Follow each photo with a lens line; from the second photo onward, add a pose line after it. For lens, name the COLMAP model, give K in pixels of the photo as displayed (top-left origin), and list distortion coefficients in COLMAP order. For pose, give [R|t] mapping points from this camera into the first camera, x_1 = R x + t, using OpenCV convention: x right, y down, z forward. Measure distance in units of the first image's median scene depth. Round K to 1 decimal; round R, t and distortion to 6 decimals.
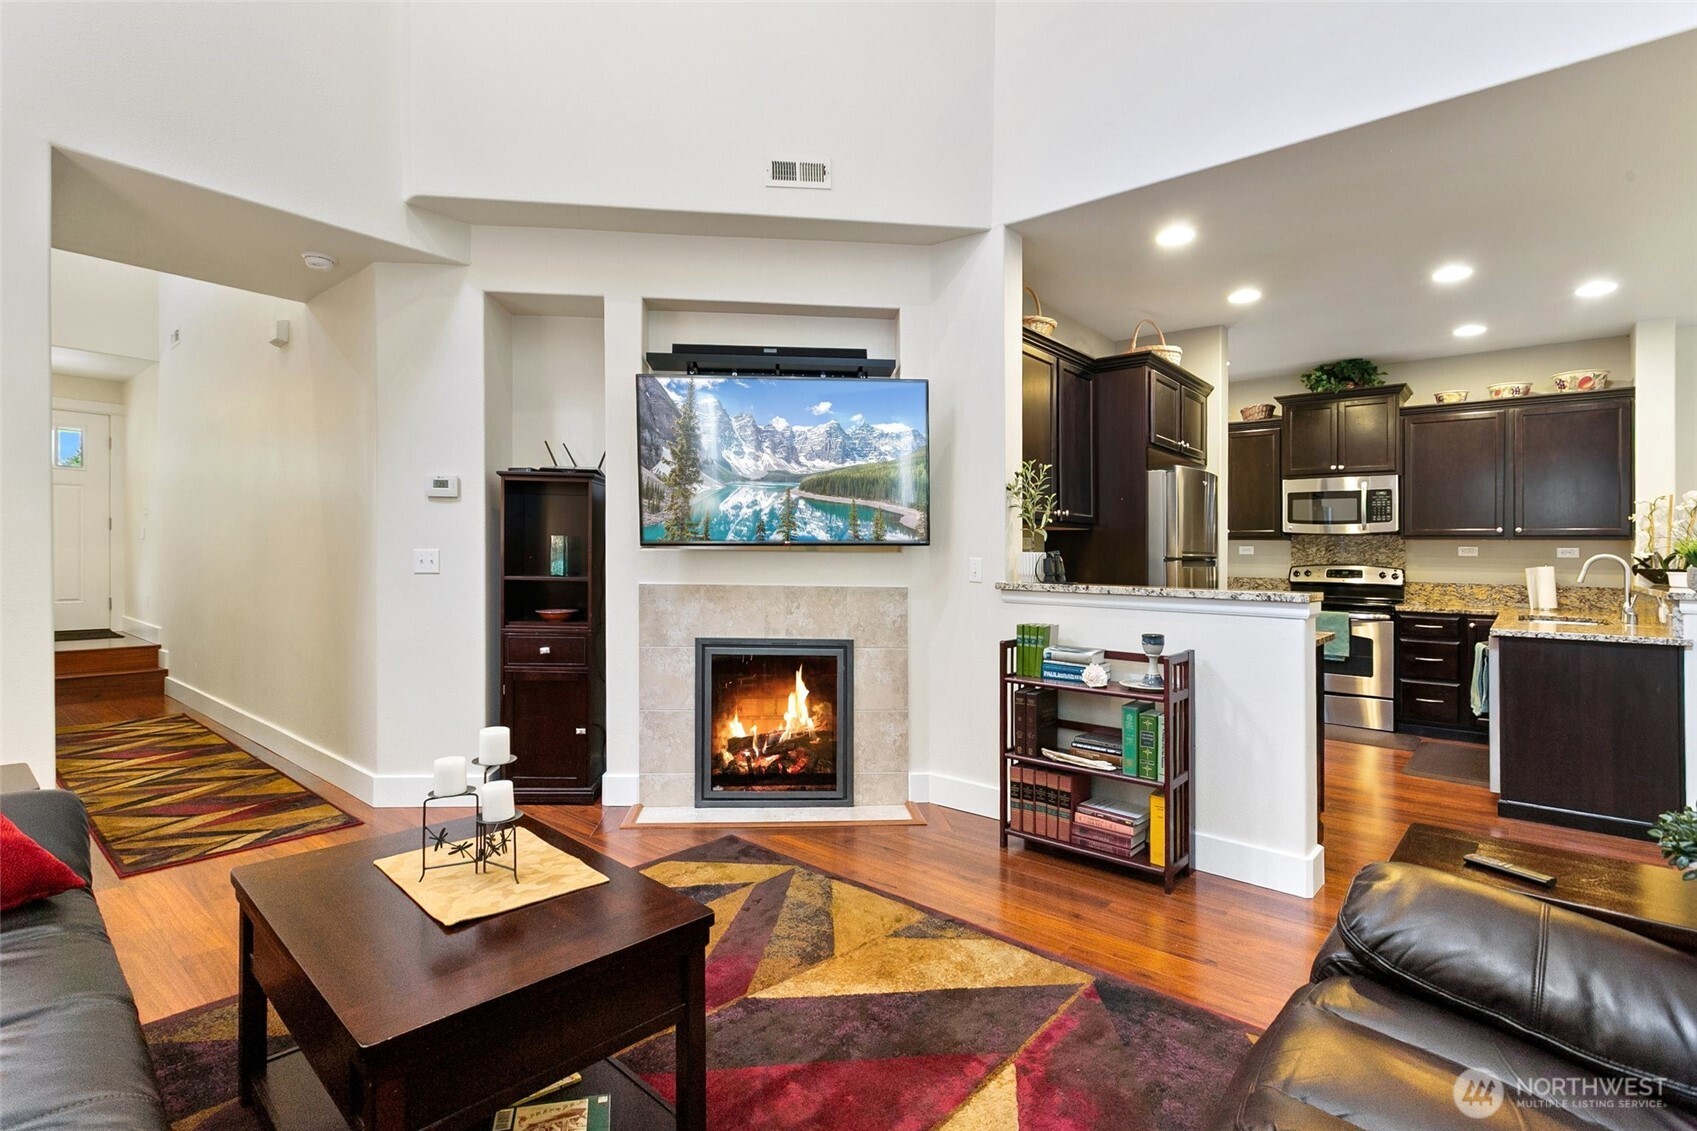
lens RADIAL K [[807.5, 0, 848.9], [0, 807.5, 552.5], [0, 0, 1]] dist [-0.002197, 0.000962]
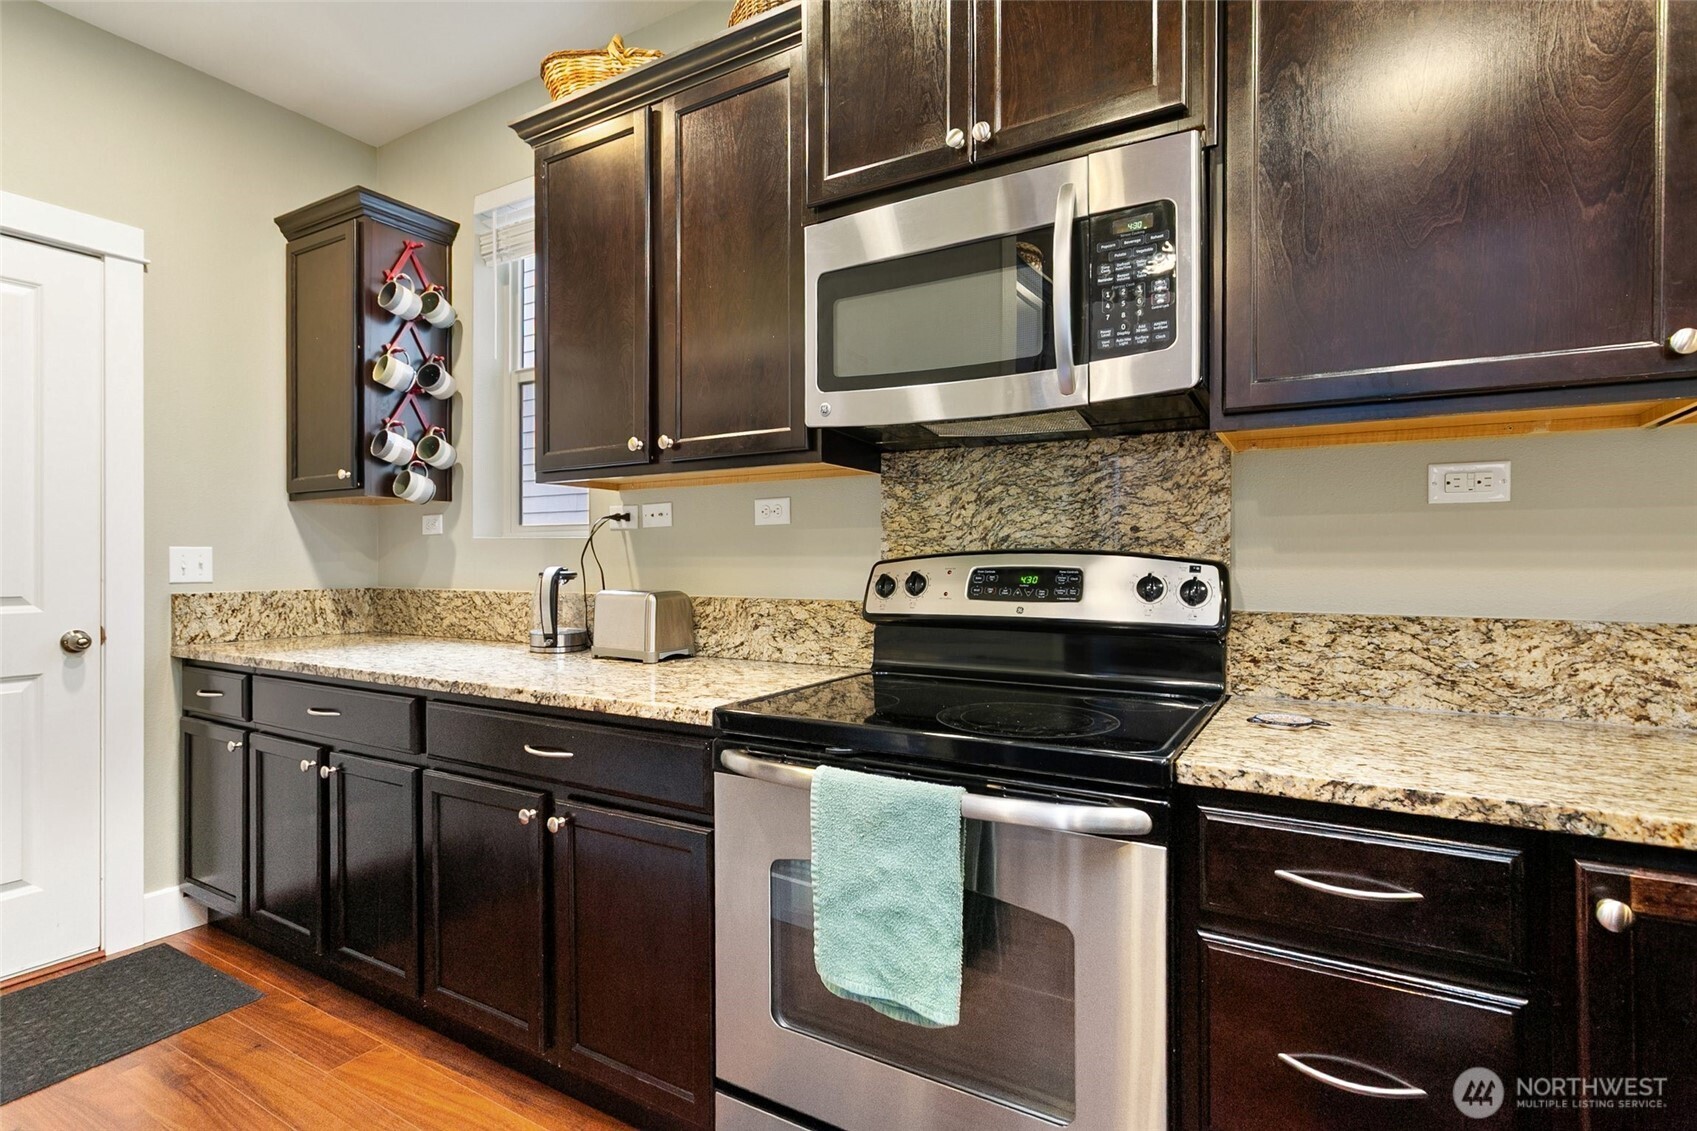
lens RADIAL K [[807.5, 0, 876.5], [0, 807.5, 569.7], [0, 0, 1]] dist [-0.002197, 0.000962]
pose [[0.982415, -0.018675, 0.185776, 0.626541], [0.015702, 0.999724, 0.017460, 0.019724], [-0.186050, -0.014236, 0.982437, 0.906709]]
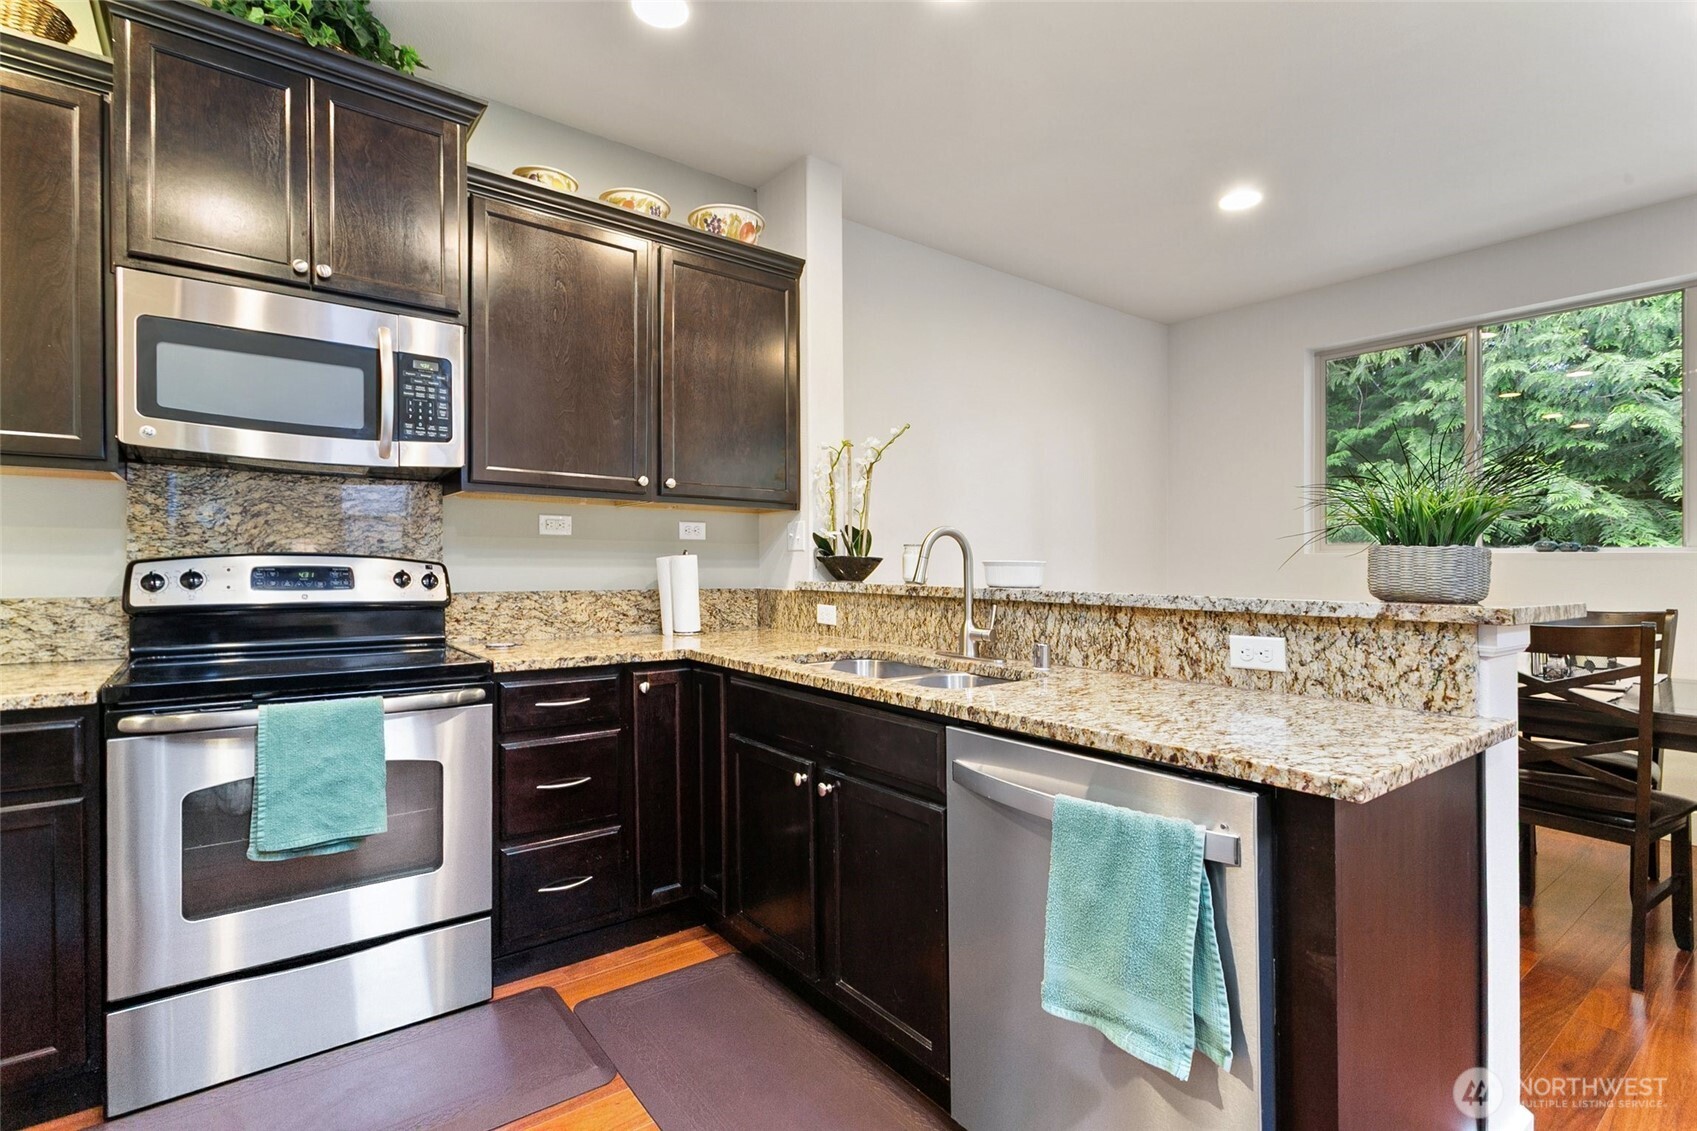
lens RADIAL K [[807.5, 0, 821.0], [0, 807.5, 562.4], [0, 0, 1]] dist [-0.002197, 0.000962]
pose [[0.217144, -0.013700, 0.976043, 0.372988], [-0.009442, 0.999825, 0.016134, 0.013447], [-0.976094, -0.012720, 0.216977, 0.838833]]
